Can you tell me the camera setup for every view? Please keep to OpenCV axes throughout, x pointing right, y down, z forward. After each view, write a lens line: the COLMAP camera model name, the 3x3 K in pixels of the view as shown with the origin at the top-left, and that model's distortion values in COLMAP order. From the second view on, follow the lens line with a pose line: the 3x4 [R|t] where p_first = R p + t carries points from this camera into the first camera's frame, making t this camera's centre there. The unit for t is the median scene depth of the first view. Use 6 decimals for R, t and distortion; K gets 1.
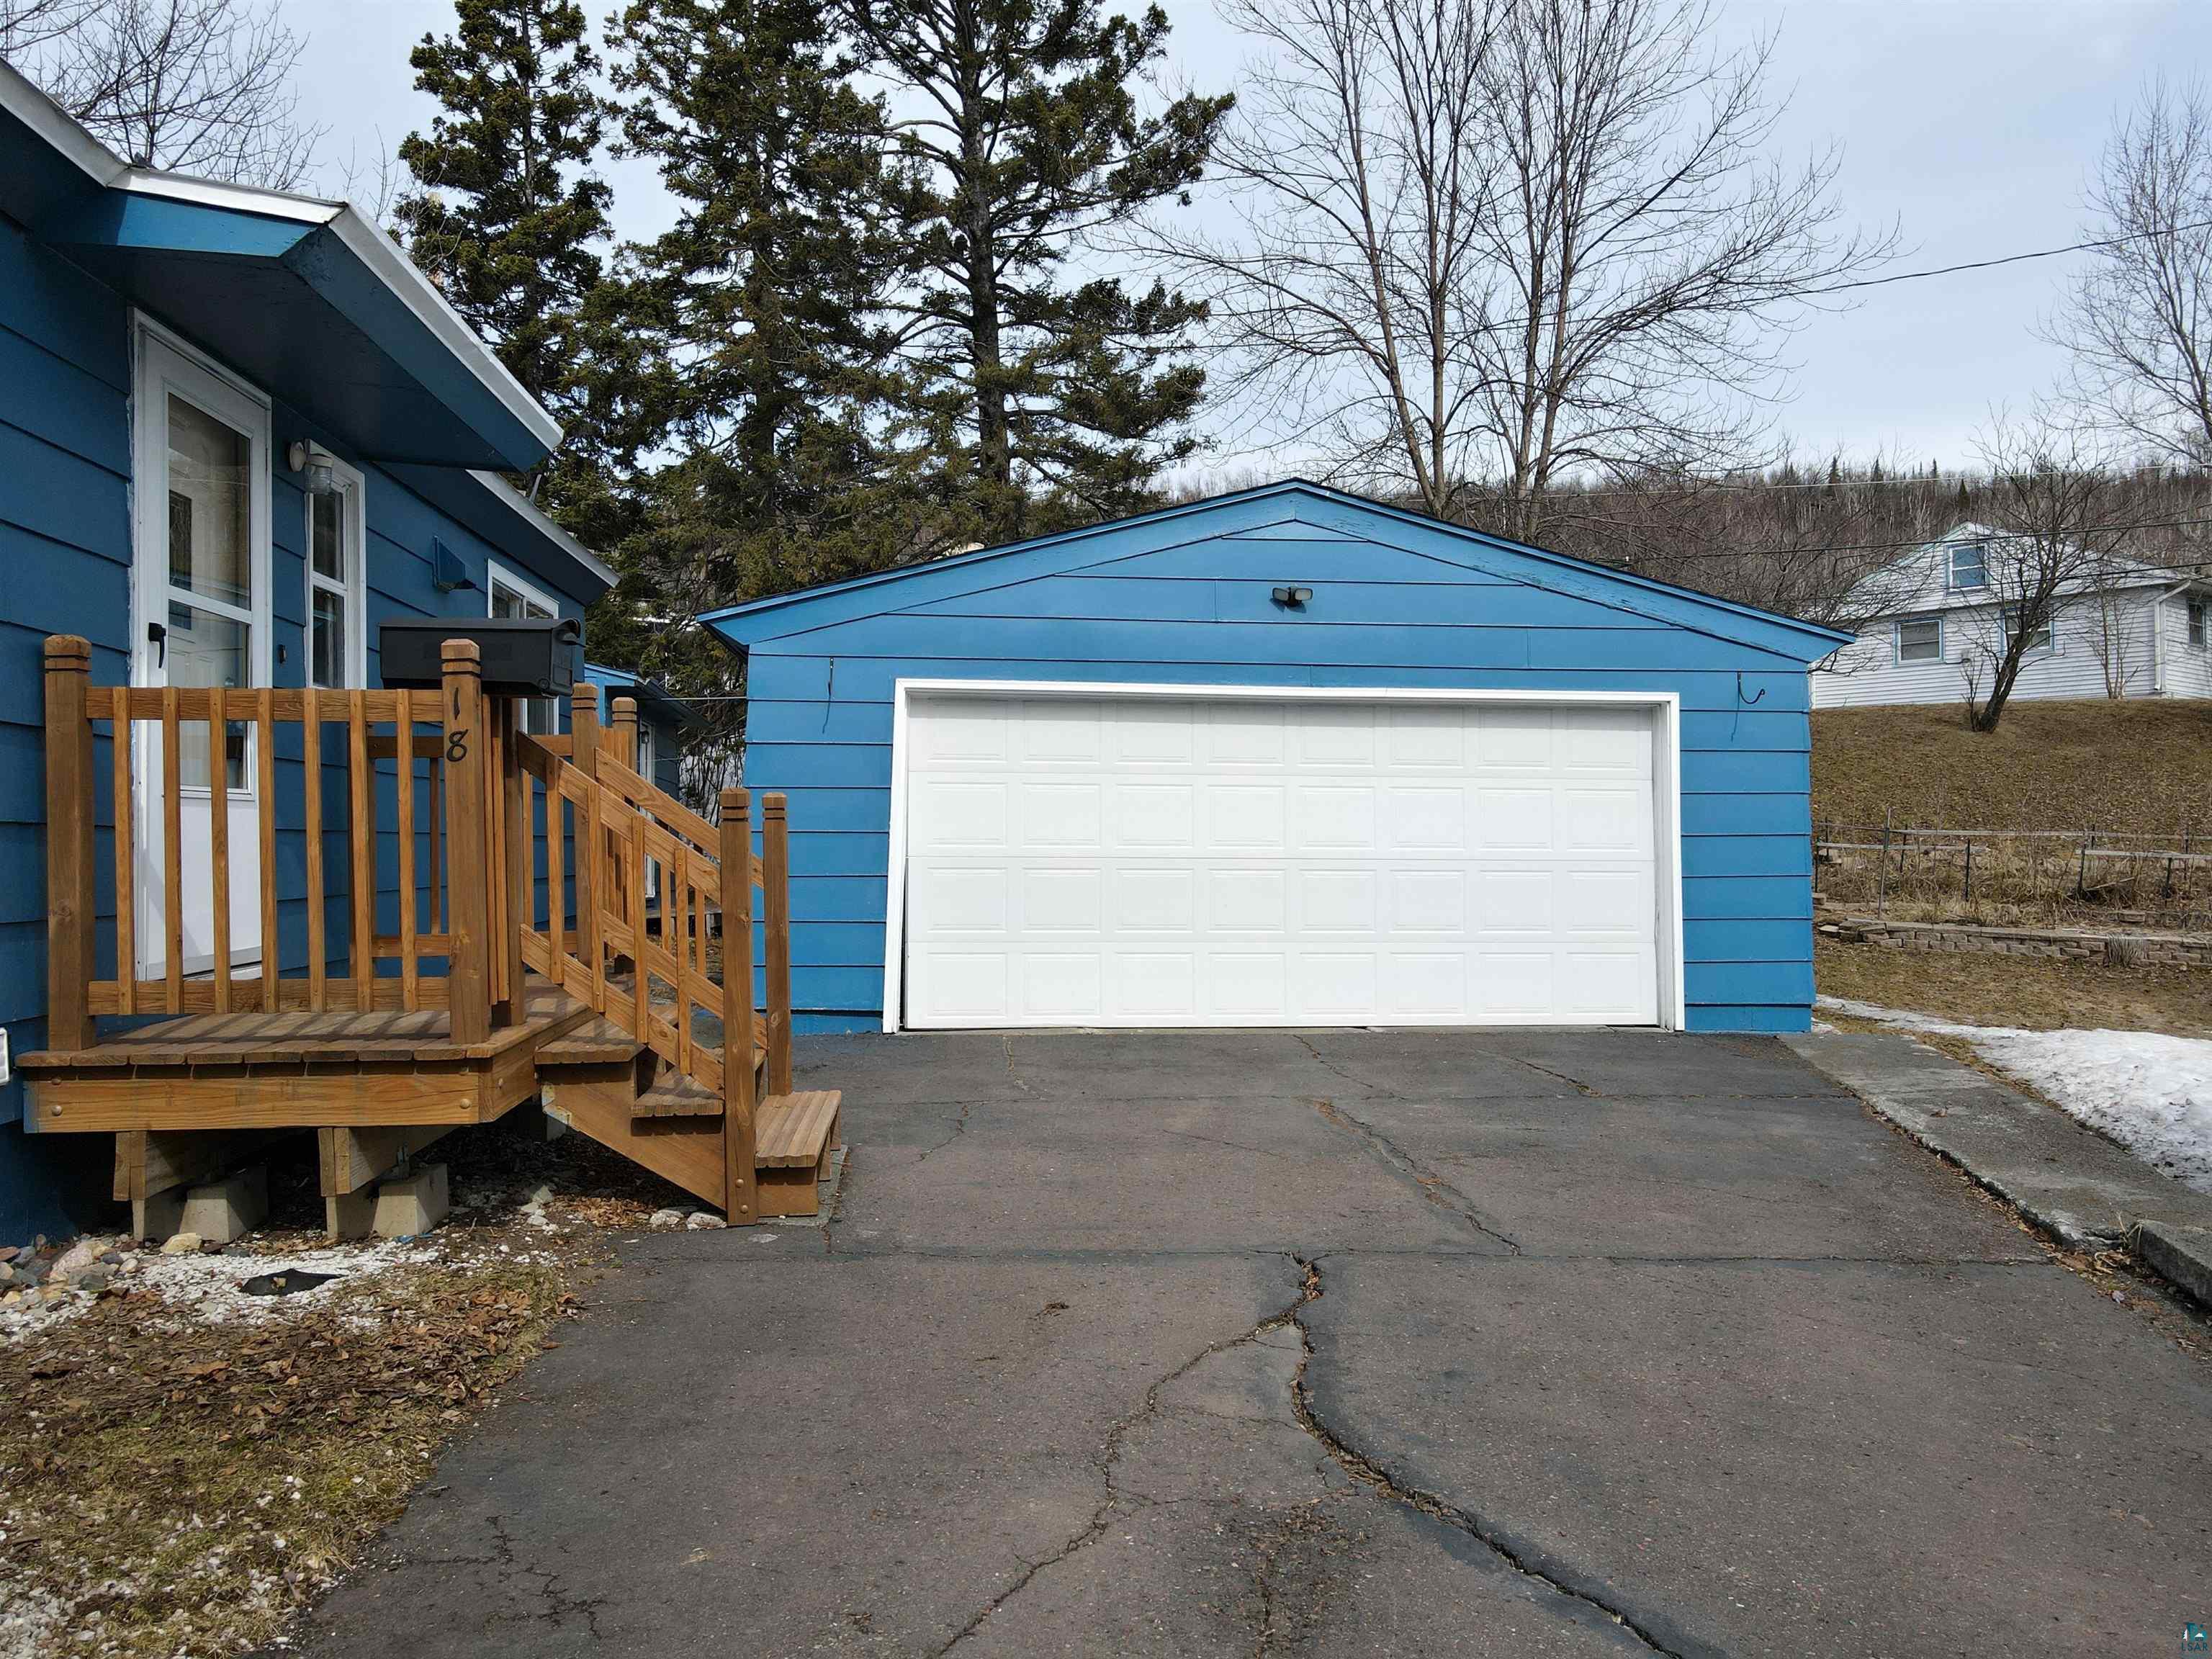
lens RADIAL K [[1599.4, 0, 1111.7], [0, 1599.4, 820.9], [0, 0, 1]] dist [0.000443, 0.045008]
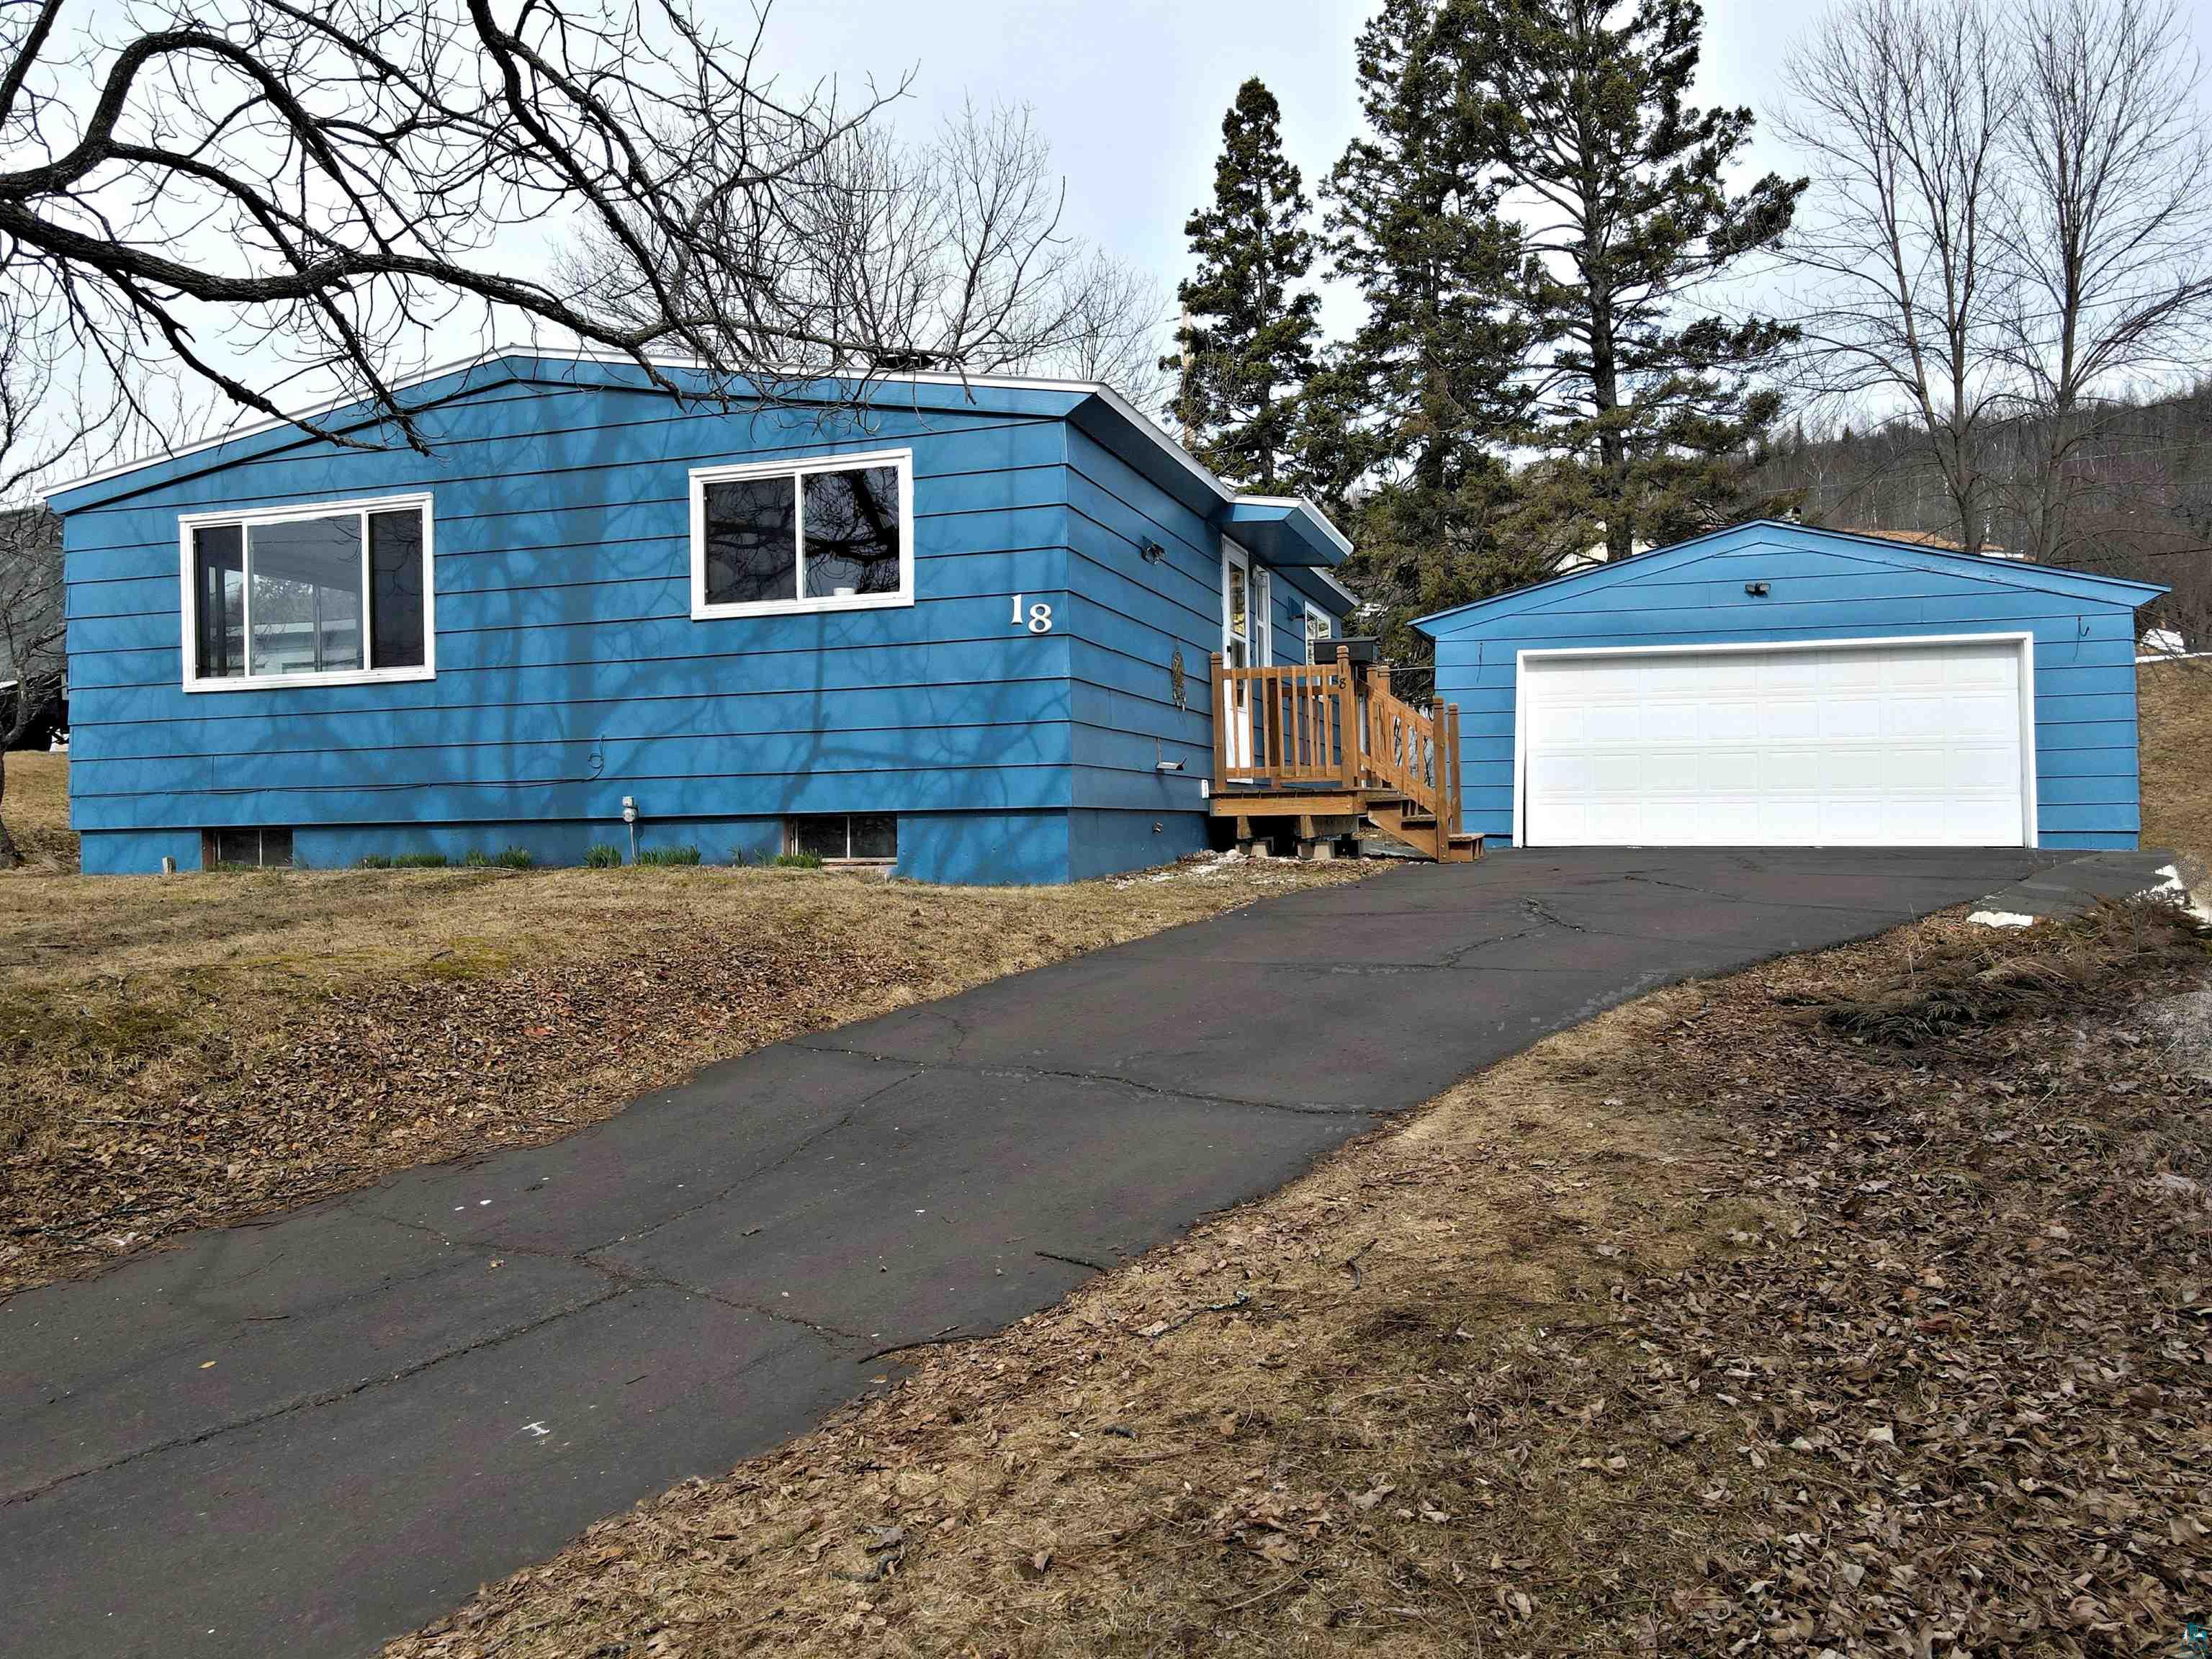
lens RADIAL K [[1599.4, 0, 1111.7], [0, 1599.4, 820.9], [0, 0, 1]] dist [0.000443, 0.045008]
pose [[0.916295, -0.010254, -0.400372, 0.070955], [0.016426, 0.999793, 0.011987, 0.031661], [0.400167, -0.017560, 0.916274, -0.358390]]
